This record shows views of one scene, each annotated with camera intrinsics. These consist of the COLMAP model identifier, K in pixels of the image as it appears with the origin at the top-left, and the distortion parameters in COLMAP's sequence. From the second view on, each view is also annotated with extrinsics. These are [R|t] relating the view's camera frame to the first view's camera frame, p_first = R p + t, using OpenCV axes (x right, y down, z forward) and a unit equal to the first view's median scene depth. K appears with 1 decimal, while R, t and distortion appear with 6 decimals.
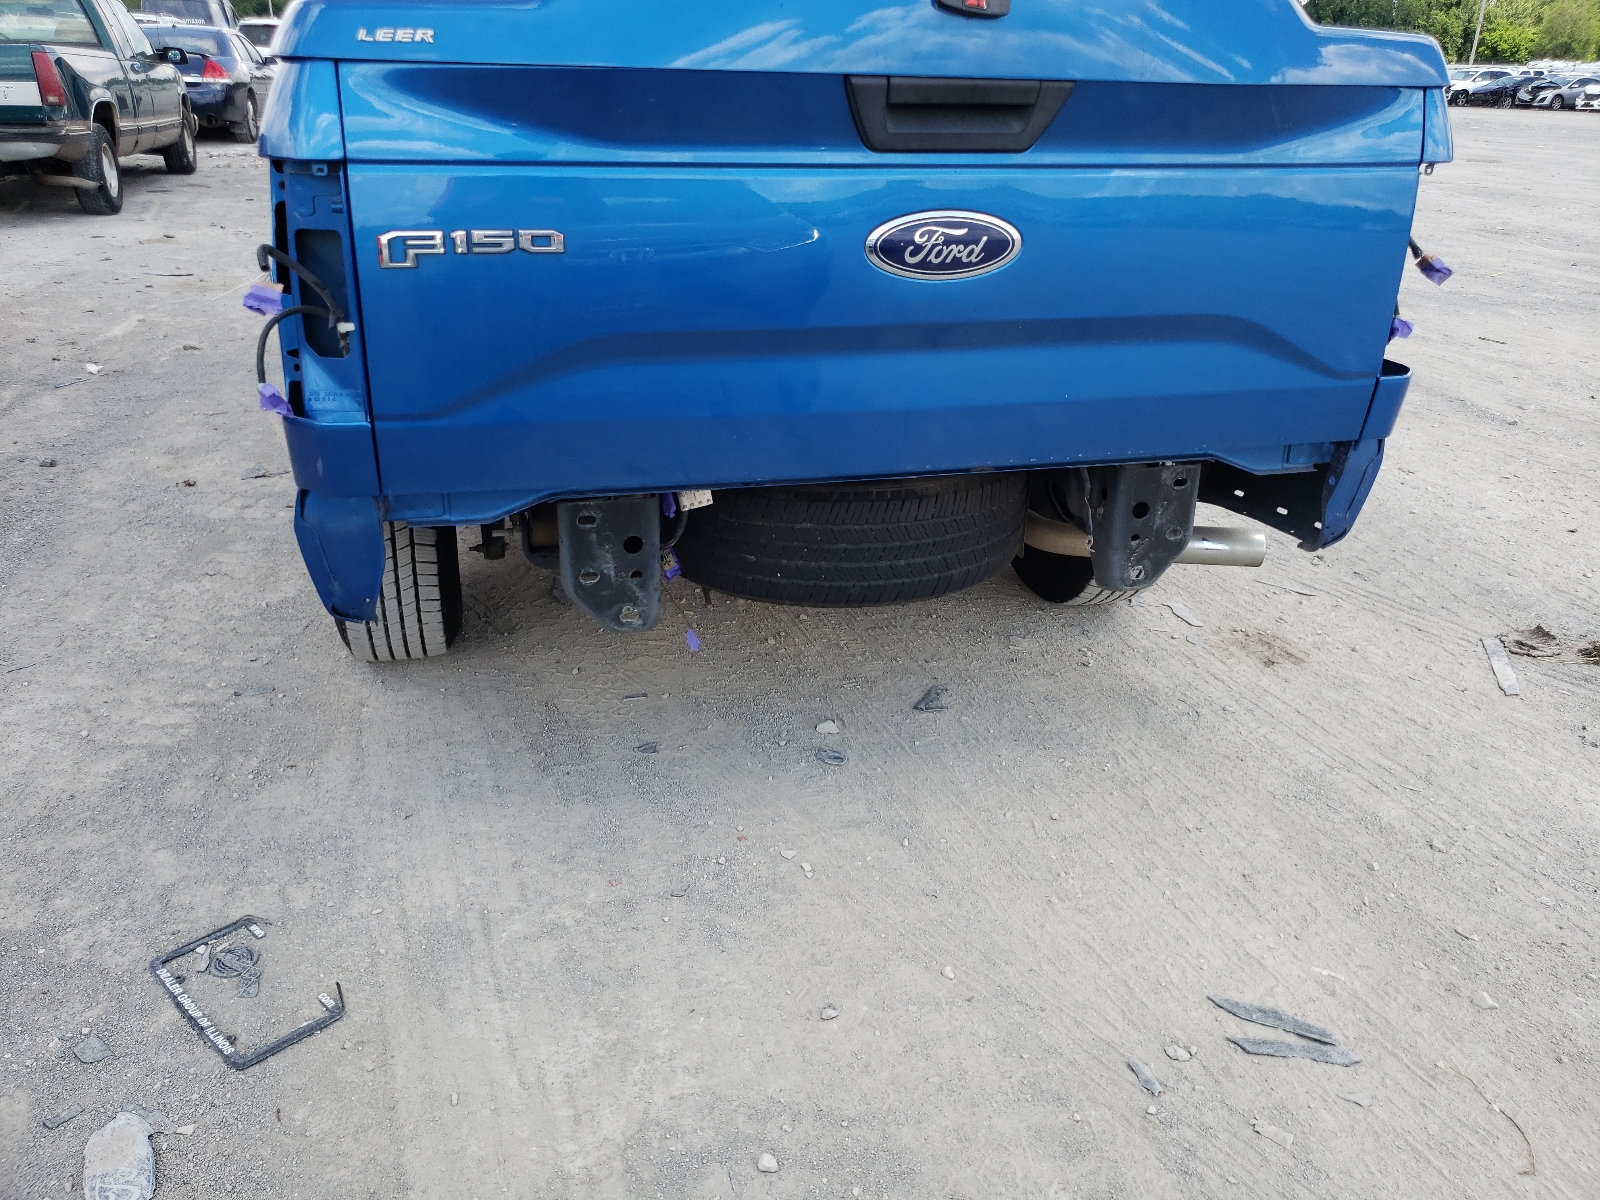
lens RADIAL K [[1251.6, 0, 800.0], [0, 1251.6, 600.0], [0, 0, 1]] dist [0.029387, -0.002310]
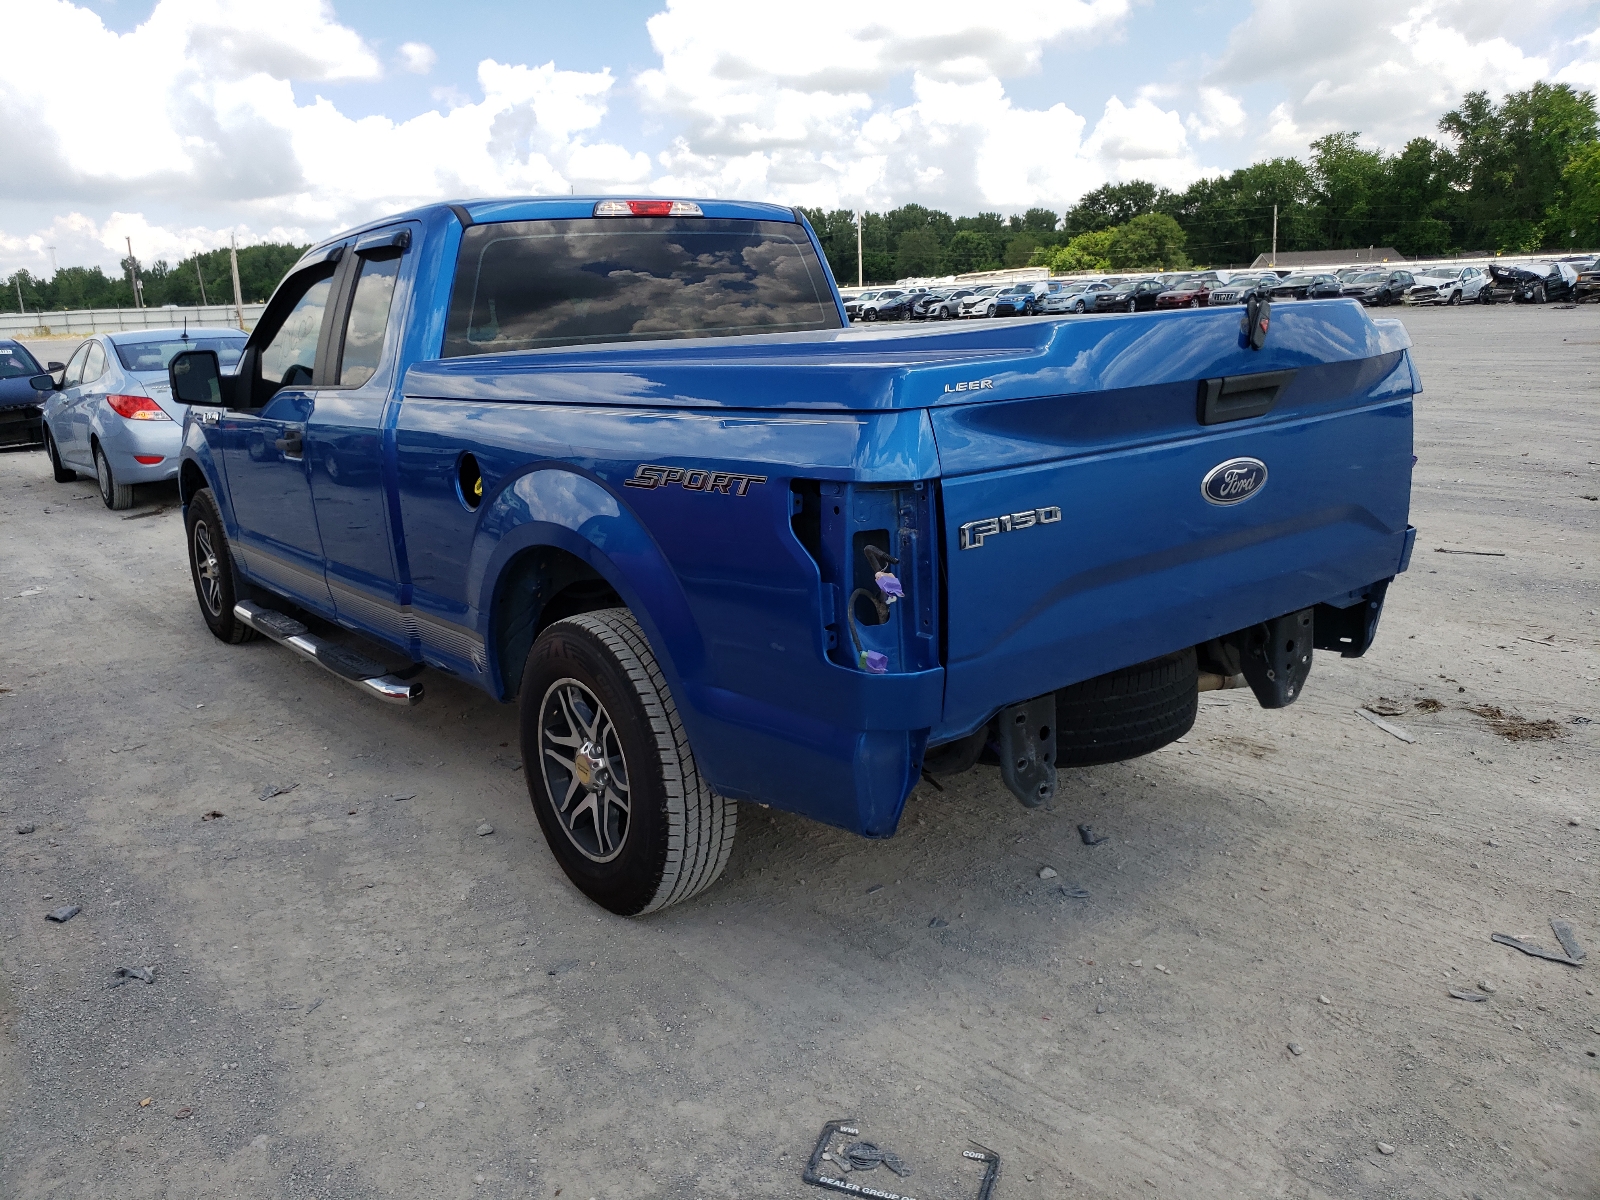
lens RADIAL K [[1248.6, 0, 800.0], [0, 1248.6, 600.0], [0, 0, 1]] dist [0.009120, 0.000852]
pose [[0.921796, -0.157099, 0.354419, -0.682031], [0.214794, 0.968027, -0.129564, -0.055823], [-0.322733, 0.195558, 0.926067, -0.109934]]
